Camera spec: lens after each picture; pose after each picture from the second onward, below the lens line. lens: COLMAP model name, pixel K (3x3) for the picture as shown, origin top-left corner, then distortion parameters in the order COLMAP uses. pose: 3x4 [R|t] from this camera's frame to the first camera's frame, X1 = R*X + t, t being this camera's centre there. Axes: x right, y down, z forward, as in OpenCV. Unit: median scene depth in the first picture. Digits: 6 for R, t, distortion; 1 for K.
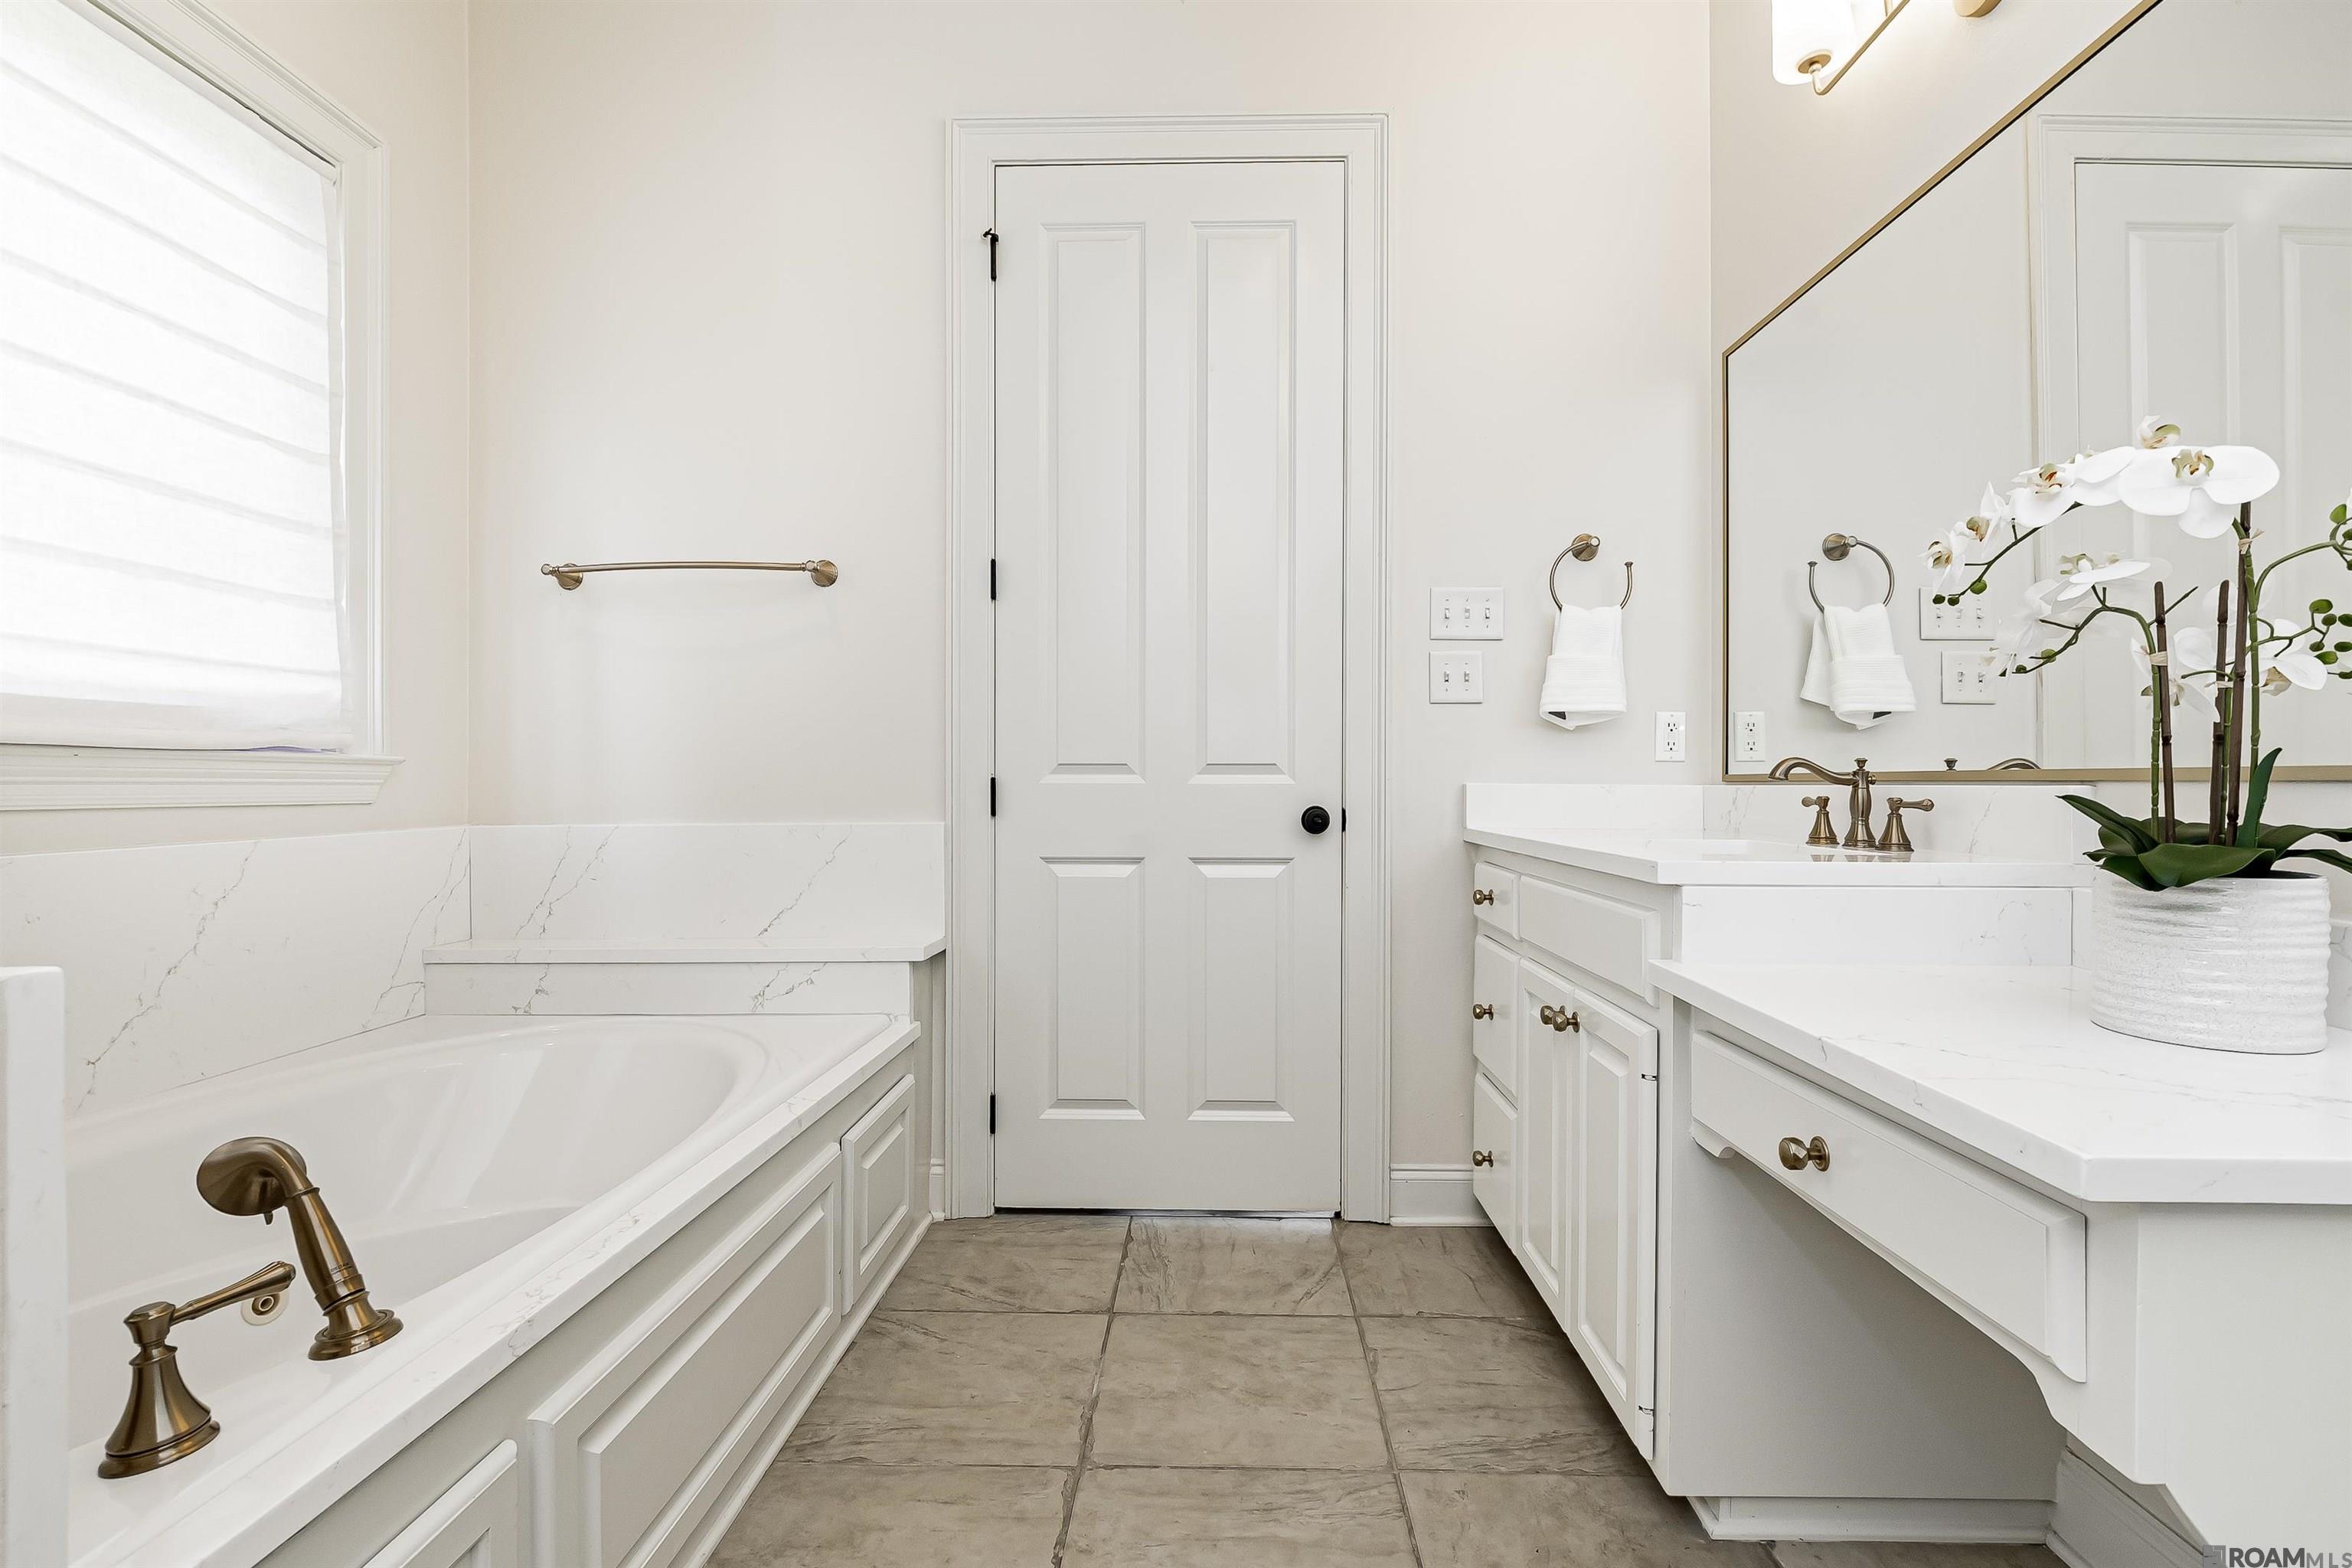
lens RADIAL K [[1087.6, 0, 1178.3], [0, 1087.6, 791.3], [0, 0, 1]] dist [-0.006367, -0.000576]
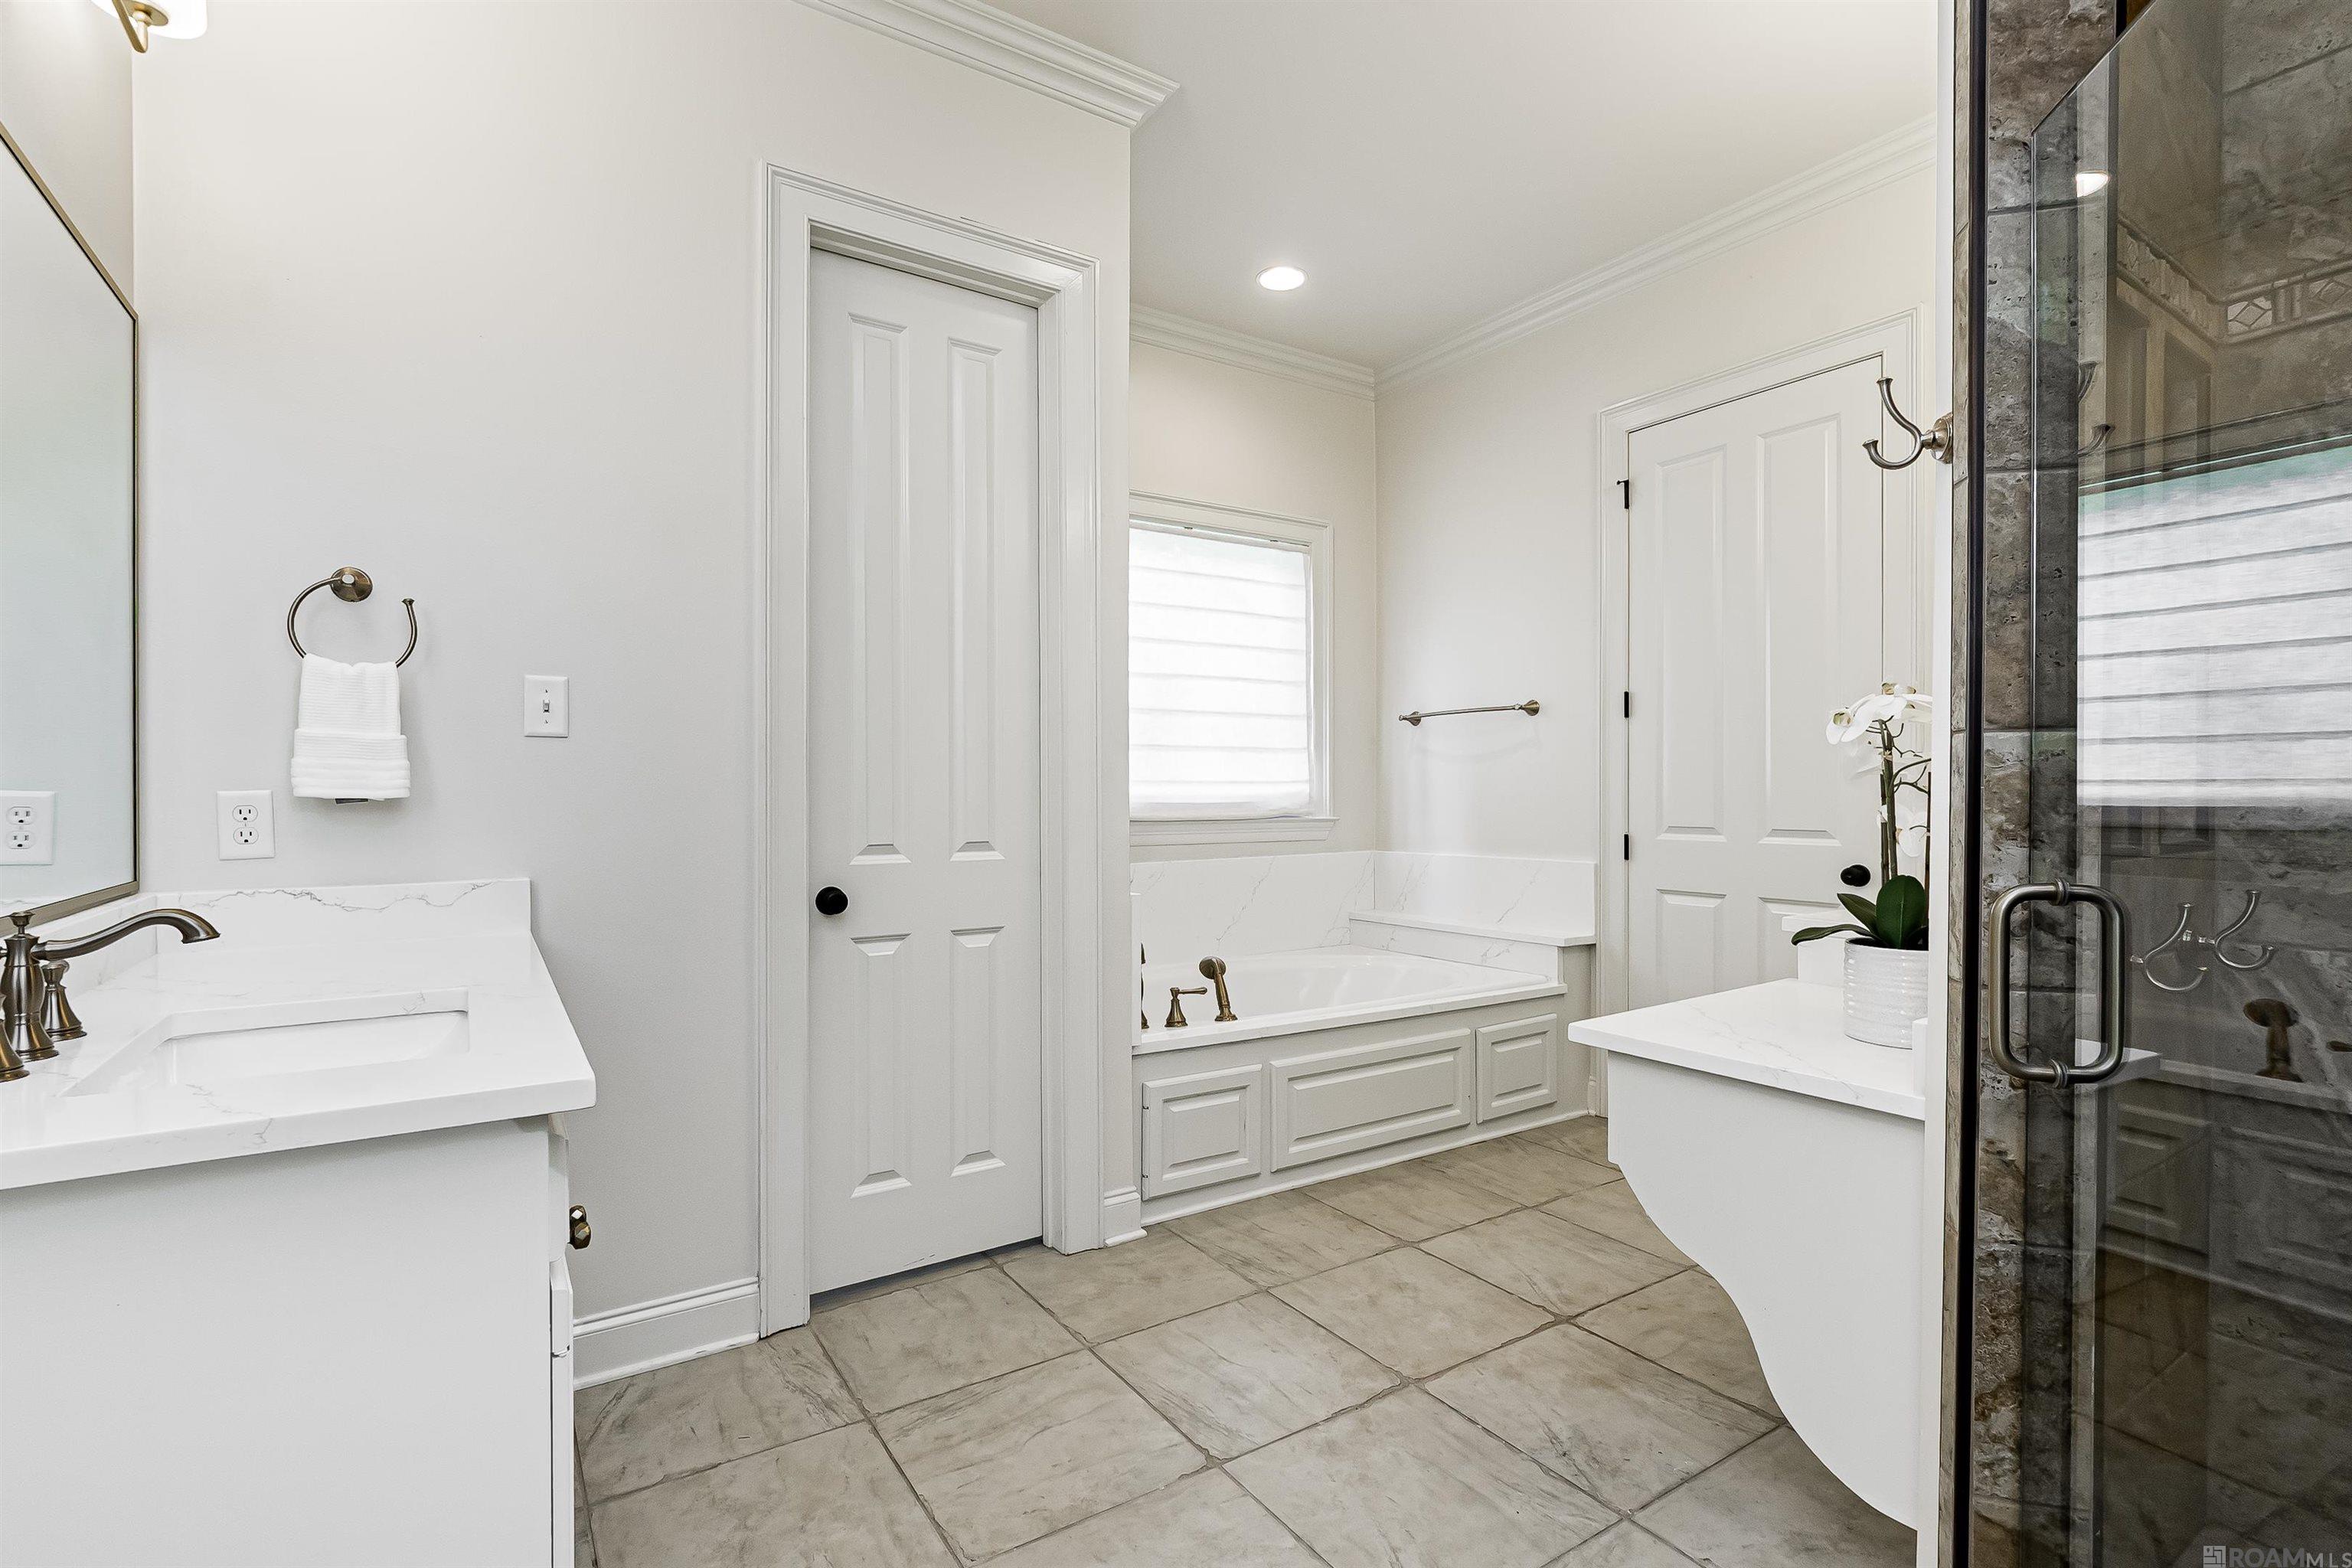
lens RADIAL K [[1087.6, 0, 1176.2], [0, 1087.6, 790.5], [0, 0, 1]] dist [-0.006367, -0.000576]
pose [[0.575543, 0.001321, -0.817770, 0.871679], [-0.002418, 0.999997, -0.000086, -0.088756], [0.817768, 0.002027, 0.575545, -0.484009]]
